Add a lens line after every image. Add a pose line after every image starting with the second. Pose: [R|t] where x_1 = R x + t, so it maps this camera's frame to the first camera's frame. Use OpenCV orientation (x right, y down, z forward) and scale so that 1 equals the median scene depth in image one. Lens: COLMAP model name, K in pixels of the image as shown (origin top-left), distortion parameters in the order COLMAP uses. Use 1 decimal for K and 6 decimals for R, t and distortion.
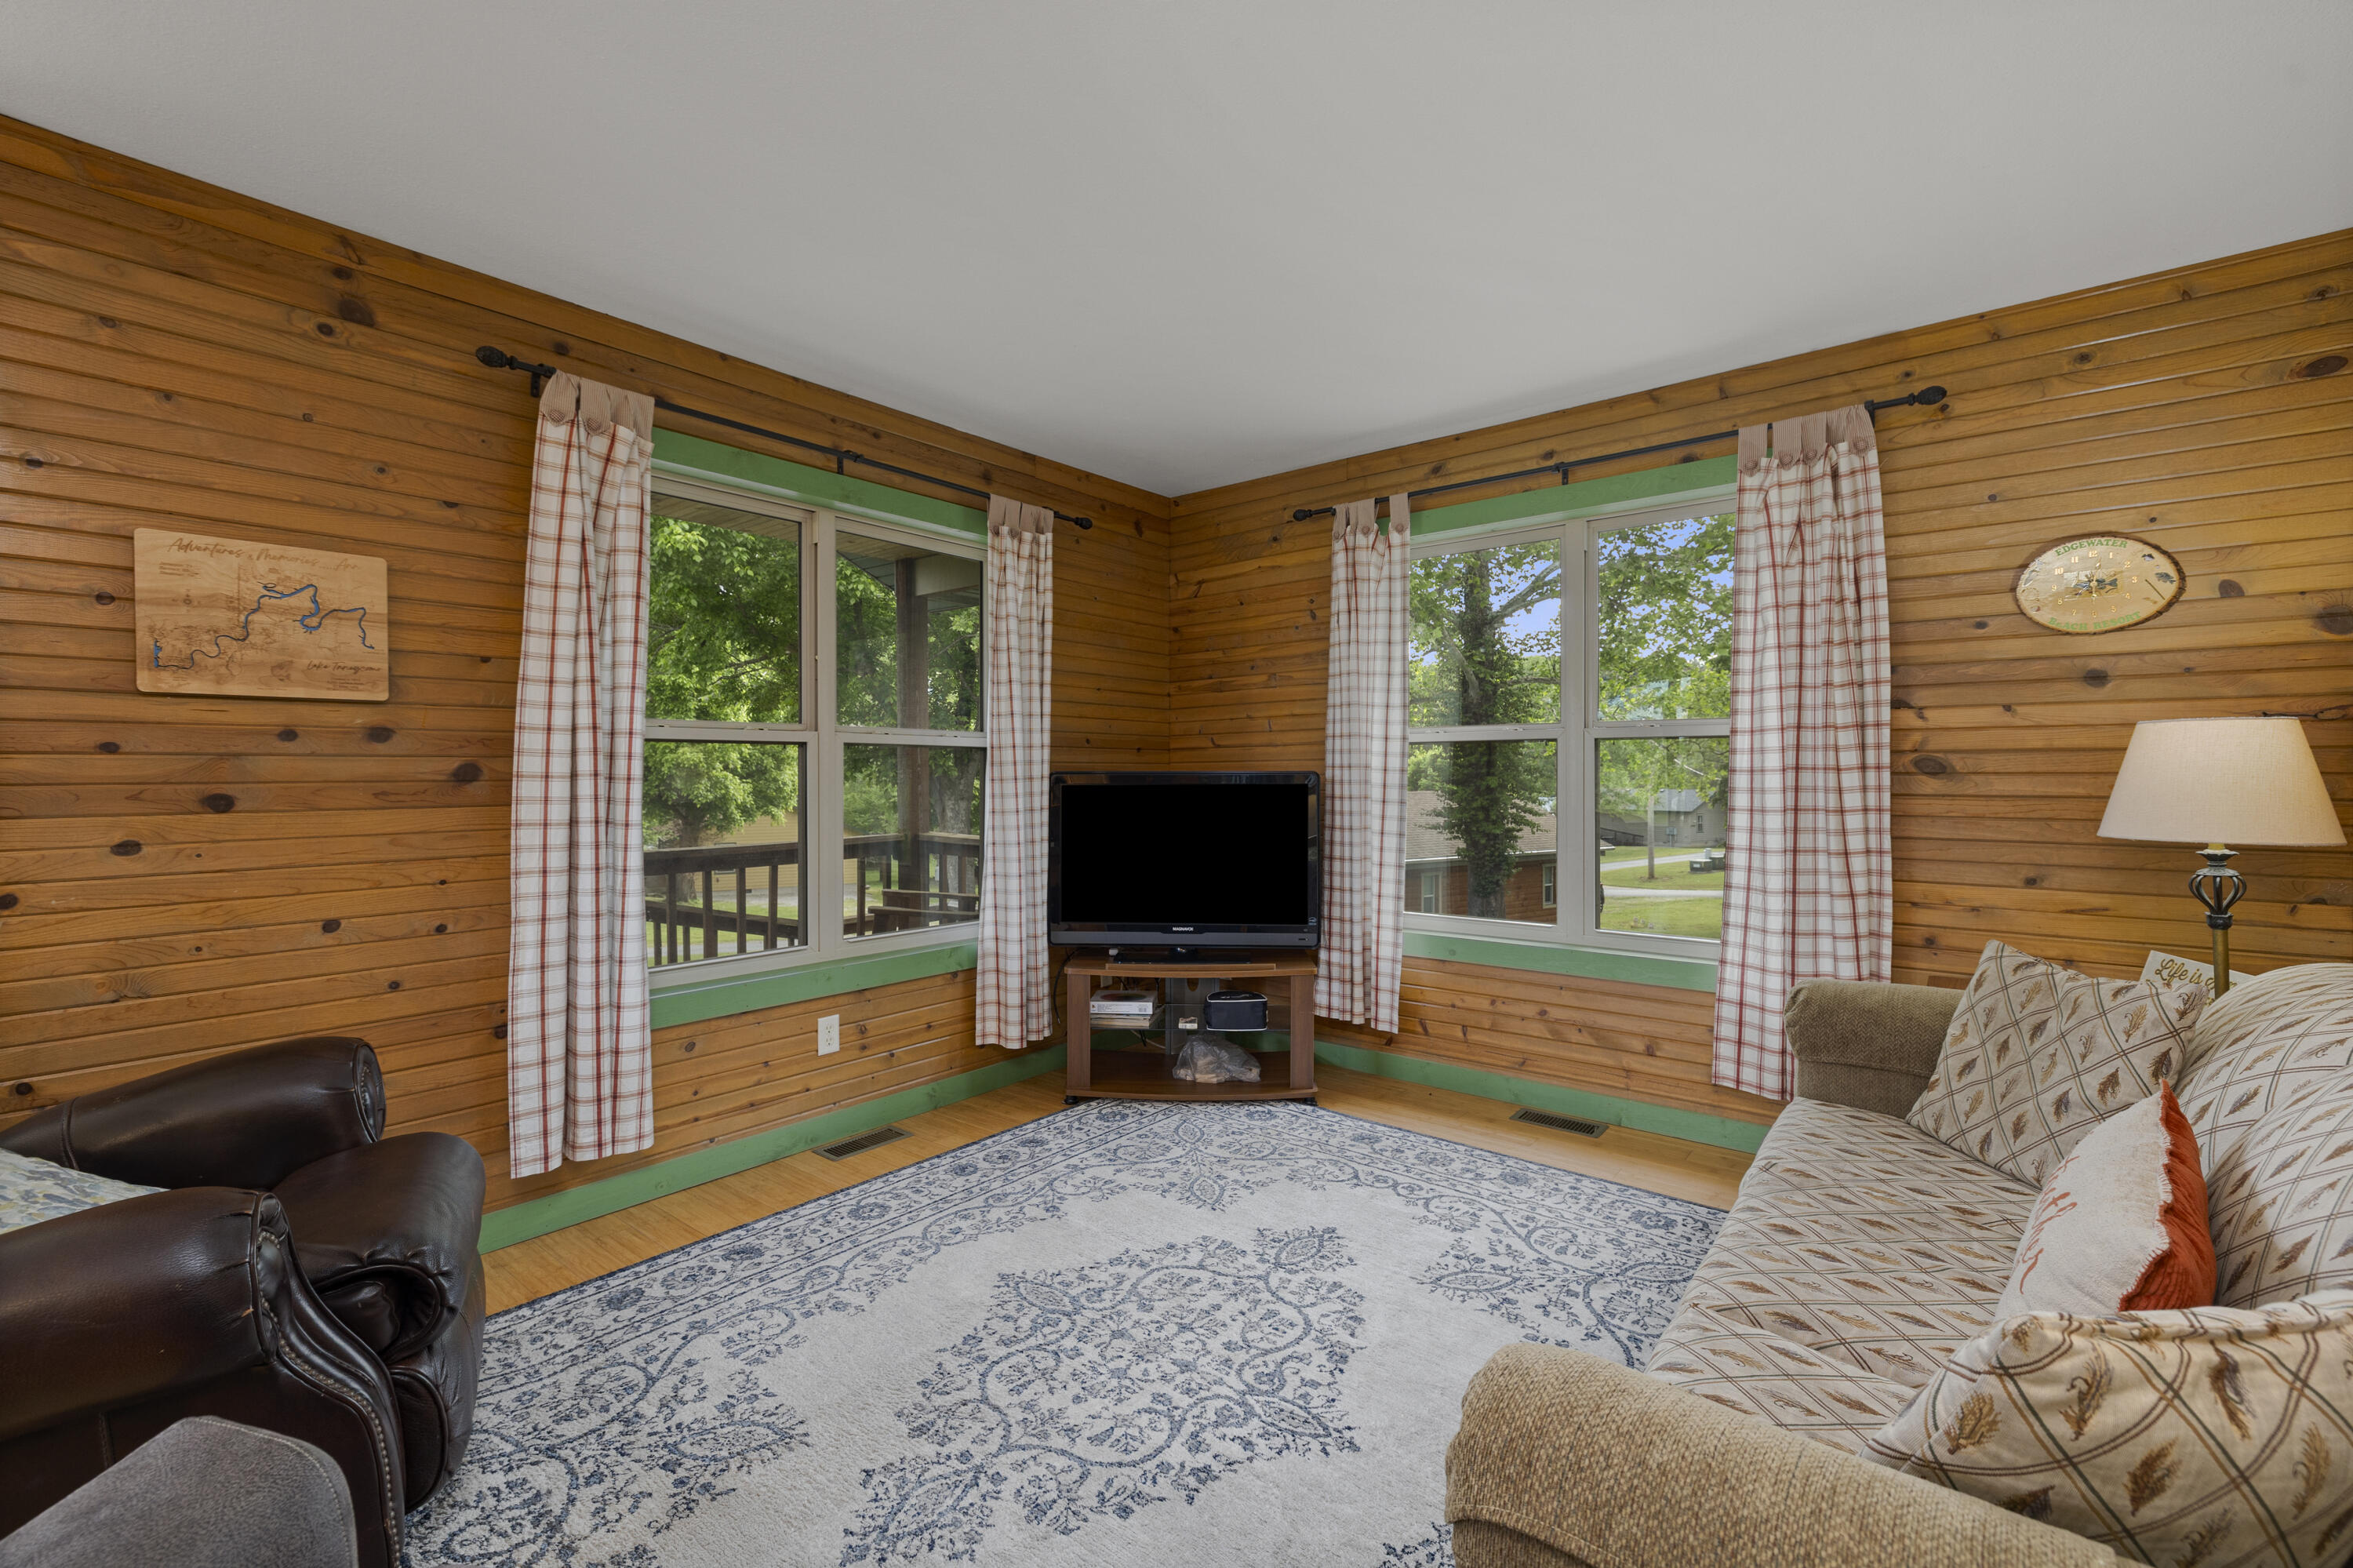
lens RADIAL K [[999.3, 0, 1171.3], [0, 999.3, 780.3], [0, 0, 1]] dist [-0.001796, 0.000559]
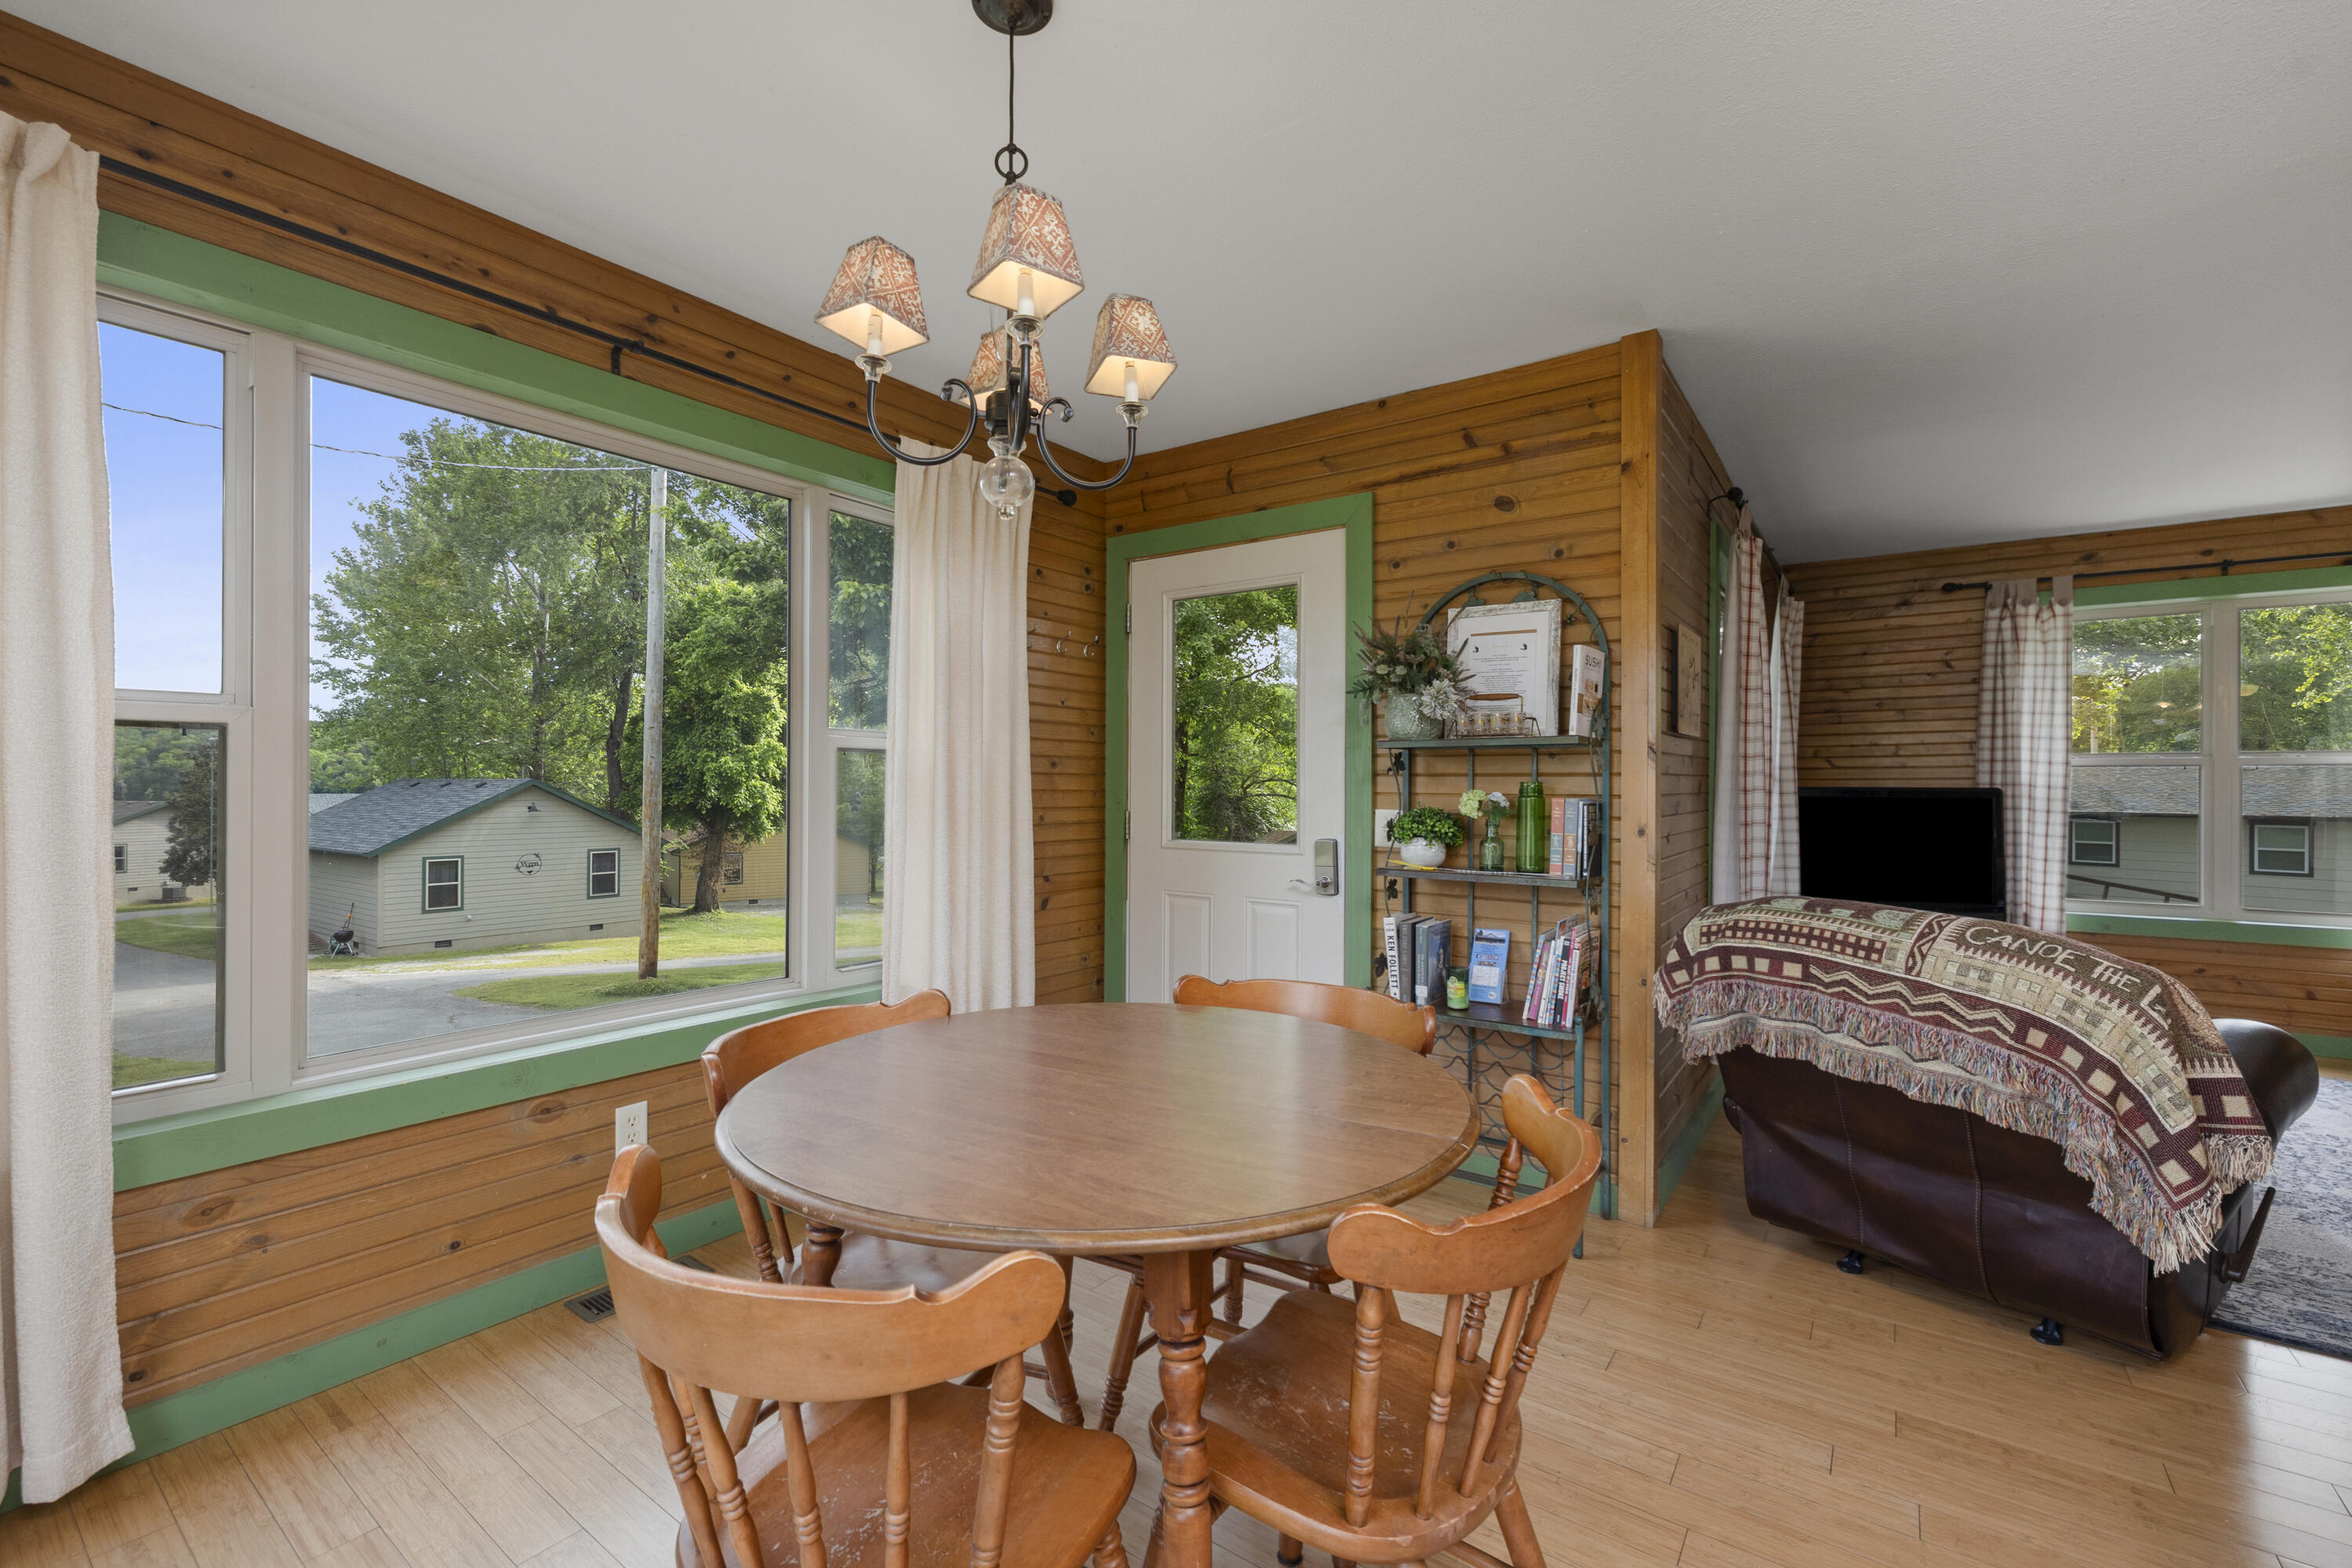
lens RADIAL K [[998.8, 0, 1179.7], [0, 998.8, 785.2], [0, 0, 1]] dist [-0.001796, 0.000559]
pose [[0.996394, 0.002612, 0.084806, -1.003658], [-0.002242, 0.999988, -0.004453, -0.005447], [-0.084816, 0.004247, 0.996388, -0.190931]]
